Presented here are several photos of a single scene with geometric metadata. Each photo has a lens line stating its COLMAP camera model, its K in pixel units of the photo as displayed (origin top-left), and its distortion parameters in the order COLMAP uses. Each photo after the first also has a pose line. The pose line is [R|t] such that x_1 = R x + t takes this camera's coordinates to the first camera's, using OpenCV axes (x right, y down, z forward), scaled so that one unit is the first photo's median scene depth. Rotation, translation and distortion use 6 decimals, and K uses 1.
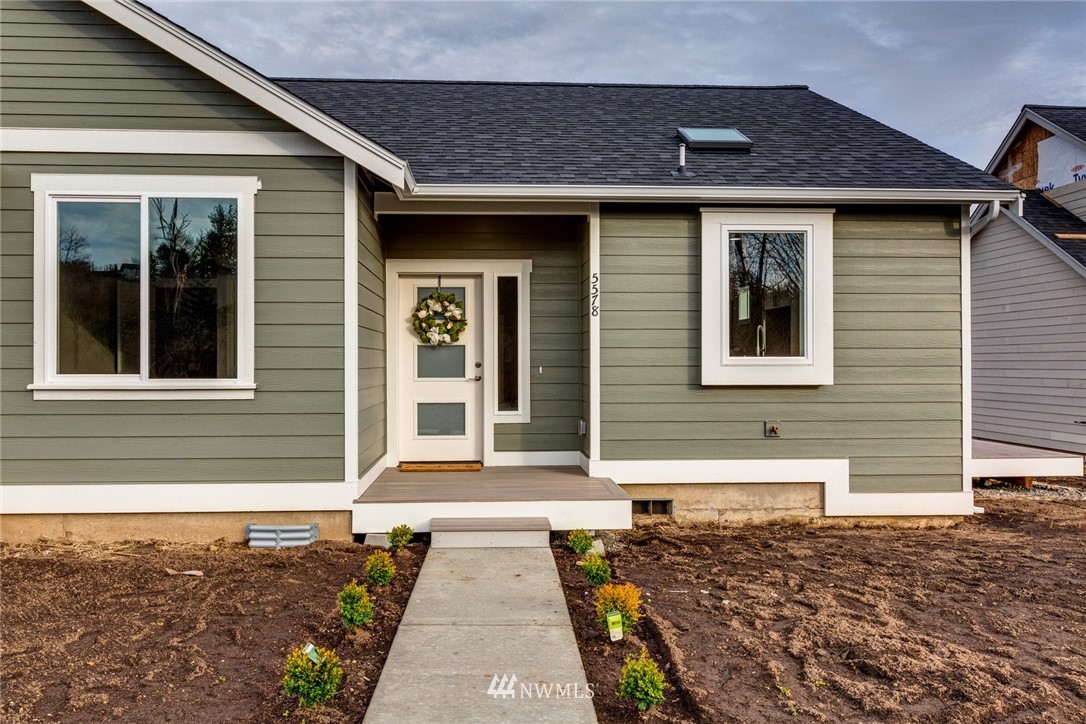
lens RADIAL K [[853.5, 0, 543.0], [0, 853.5, 362.0], [0, 0, 1]] dist [0.004902, -0.004398]
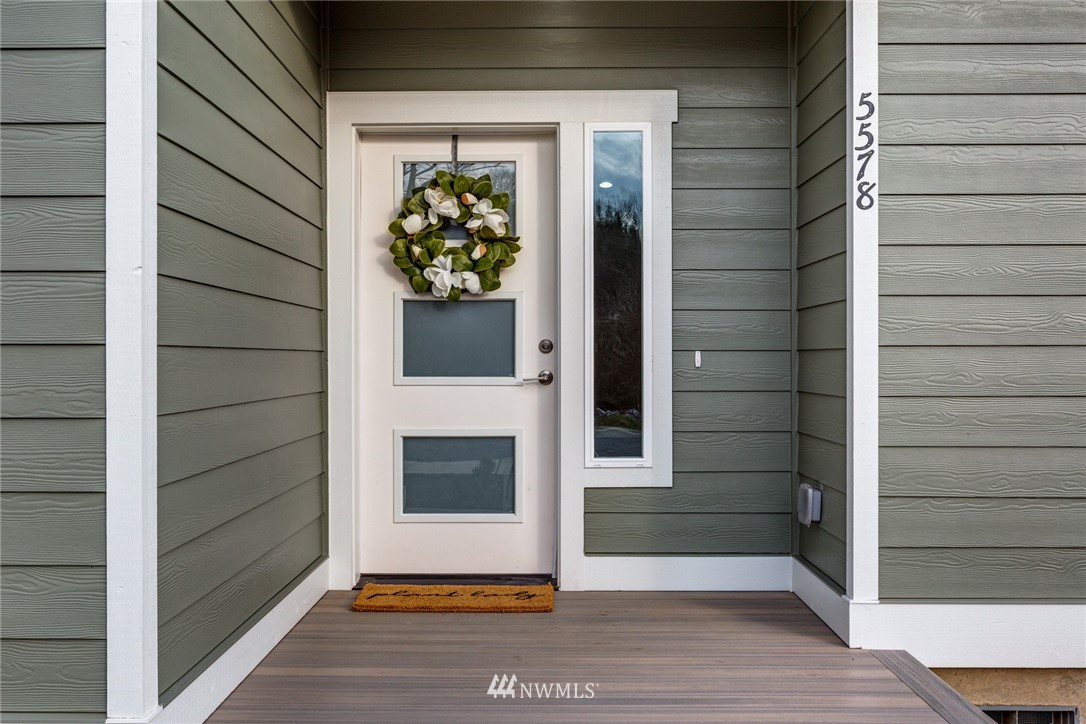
lens RADIAL K [[1072.1, 0, 543.0], [0, 1072.1, 362.0], [0, 0, 1]] dist [-0.025405, -0.000844]
pose [[0.997416, 0.001804, -0.071826, -0.040979], [-0.001756, 0.999998, 0.000732, 0.010952], [0.071827, -0.000604, 0.997417, 0.489675]]
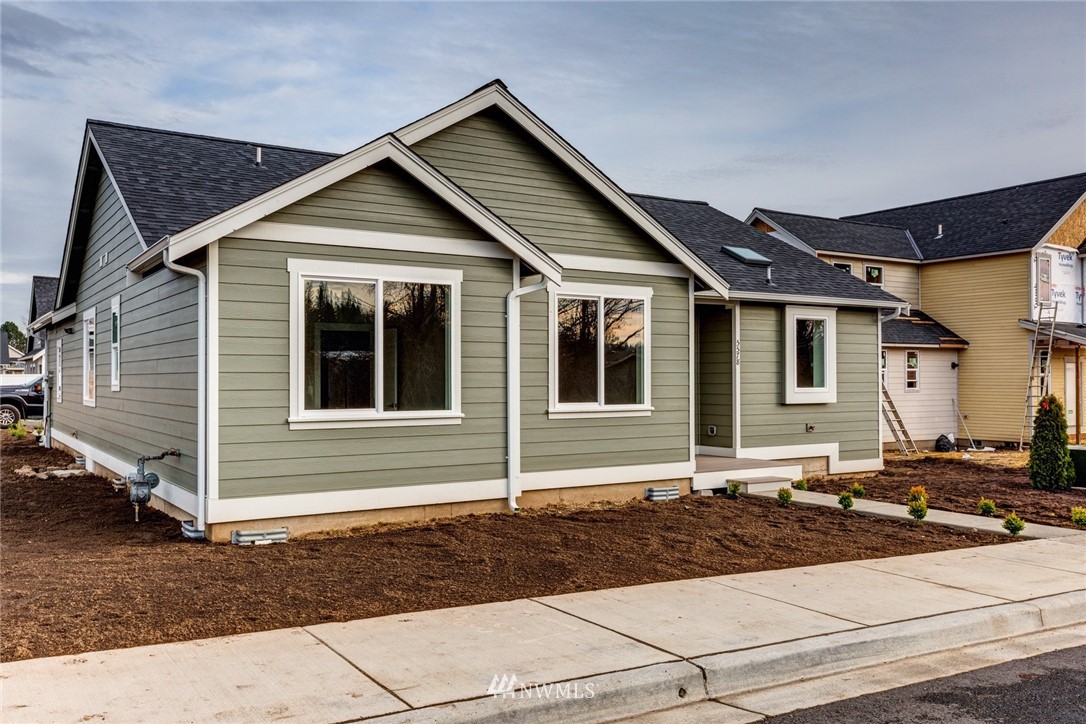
lens RADIAL K [[914.8, 0, 543.0], [0, 914.8, 362.0], [0, 0, 1]] dist [0.000332, -0.000300]
pose [[0.874037, 0.008072, 0.485792, -1.093982], [-0.000712, 0.999882, -0.015334, -0.028197], [-0.485858, 0.013056, 0.873940, -0.396328]]
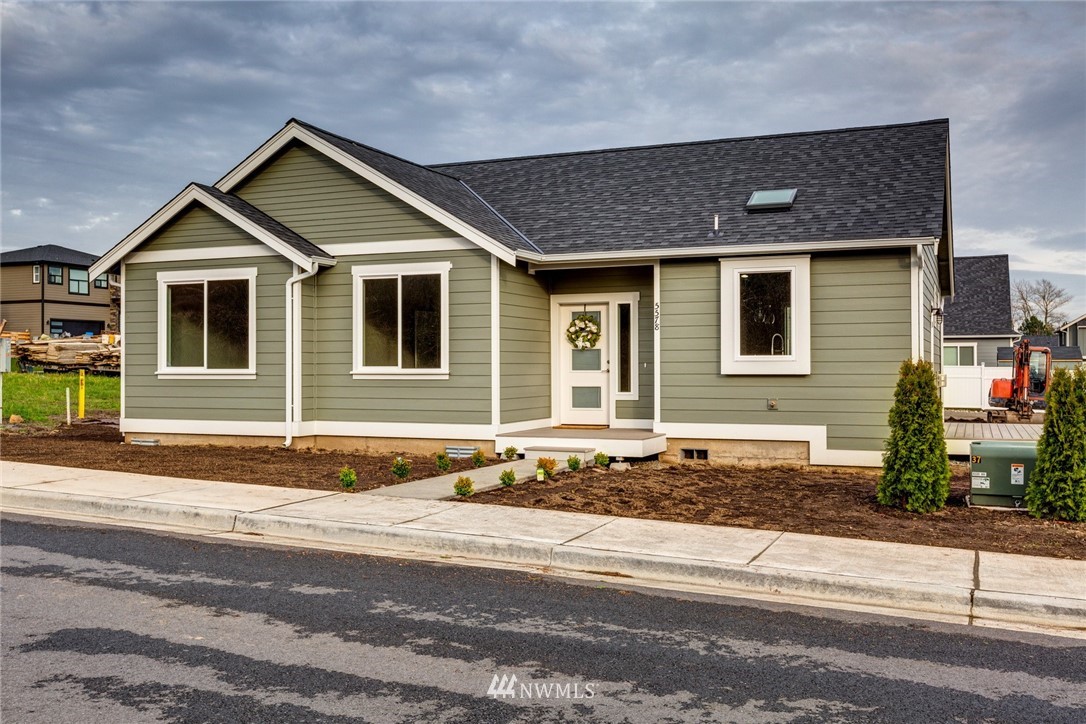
lens RADIAL K [[1072.1, 0, 543.0], [0, 1072.1, 362.0], [0, 0, 1]] dist [-0.025405, -0.000844]
pose [[0.895328, -0.003072, -0.445397, 0.691546], [0.001535, 0.999992, -0.003811, 0.011032], [0.445405, 0.002729, 0.895325, -0.787815]]
